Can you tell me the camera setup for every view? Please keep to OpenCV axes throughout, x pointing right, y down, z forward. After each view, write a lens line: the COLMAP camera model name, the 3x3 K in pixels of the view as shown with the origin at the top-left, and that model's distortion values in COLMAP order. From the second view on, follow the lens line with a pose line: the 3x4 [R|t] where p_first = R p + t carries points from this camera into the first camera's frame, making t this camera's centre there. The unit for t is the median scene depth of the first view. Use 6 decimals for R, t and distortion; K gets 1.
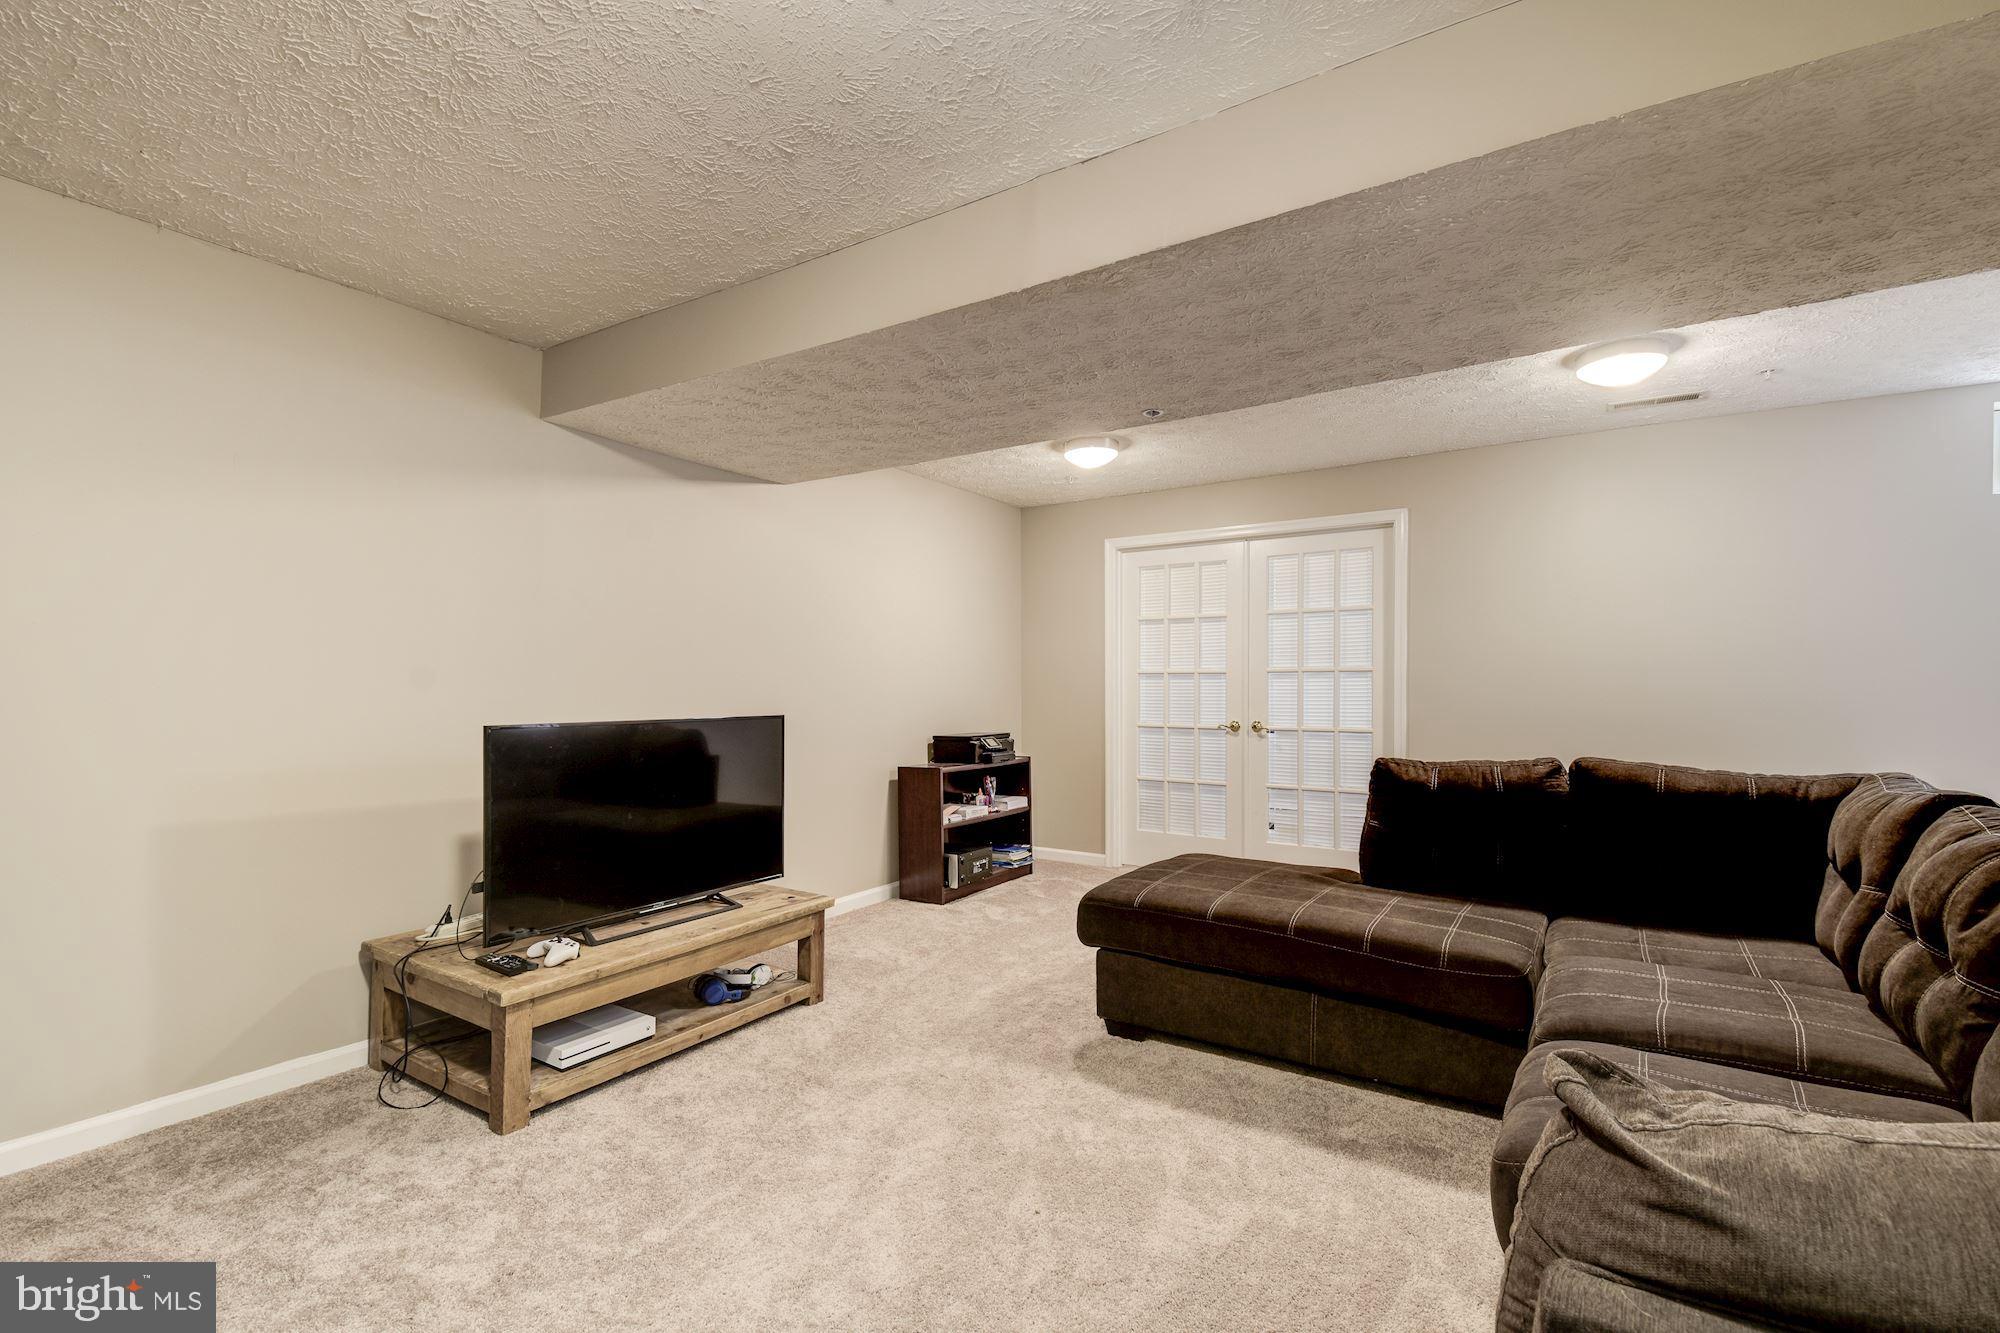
lens RADIAL K [[883.4, 0, 1006.8], [0, 883.4, 675.2], [0, 0, 1]] dist [0.030681, -0.016147]
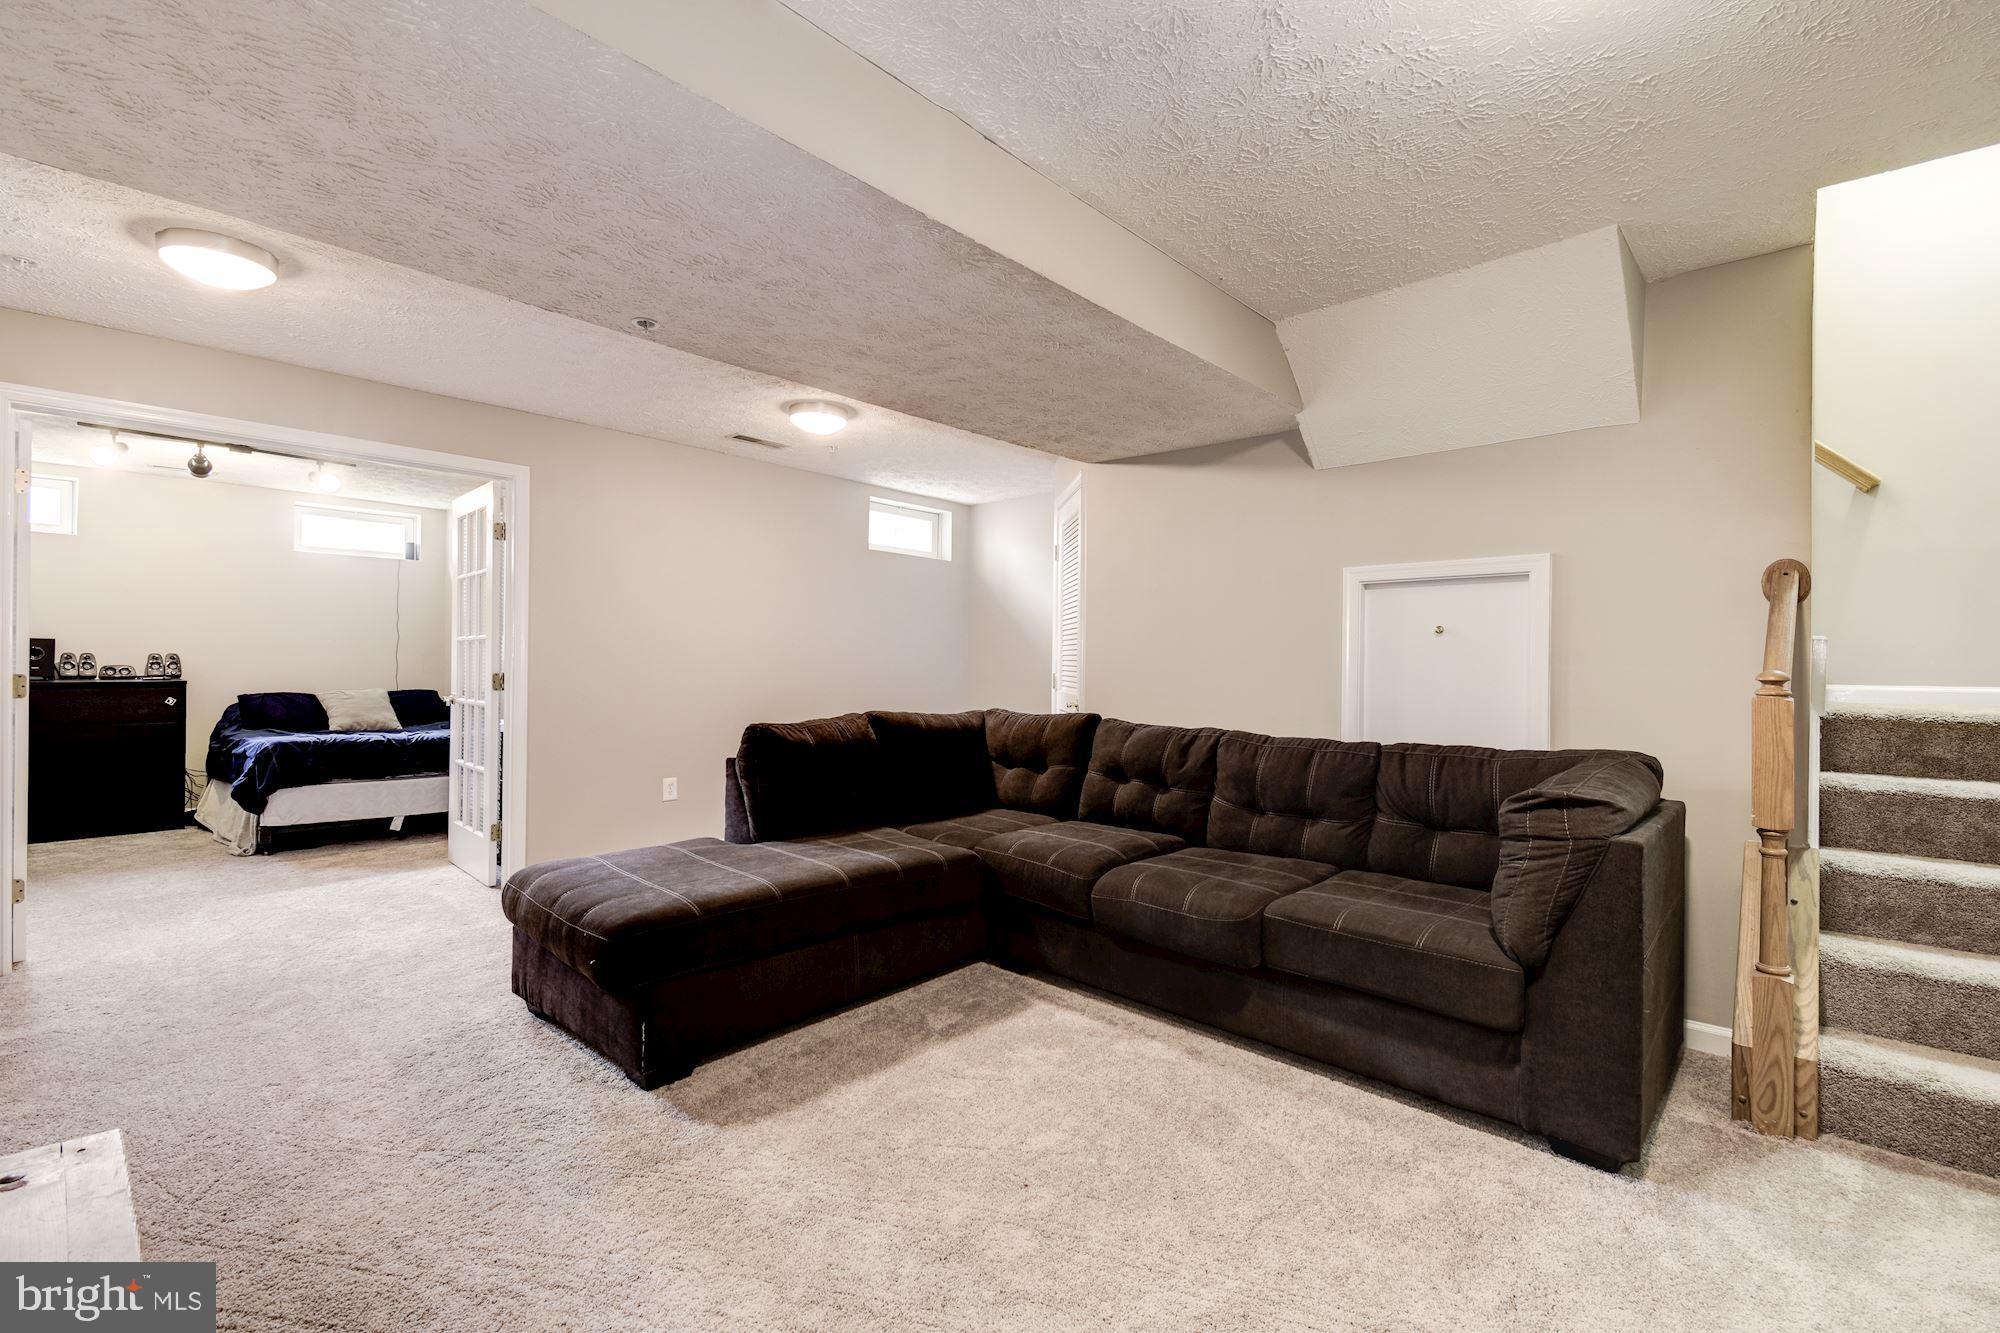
lens RADIAL K [[883.4, 0, 1010.0], [0, 883.4, 667.4], [0, 0, 1]] dist [0.030681, -0.016147]
pose [[0.147545, -0.014234, 0.988953, -0.632203], [-0.023813, 0.999555, 0.017940, -0.002756], [-0.988769, -0.026197, 0.147140, 0.571197]]
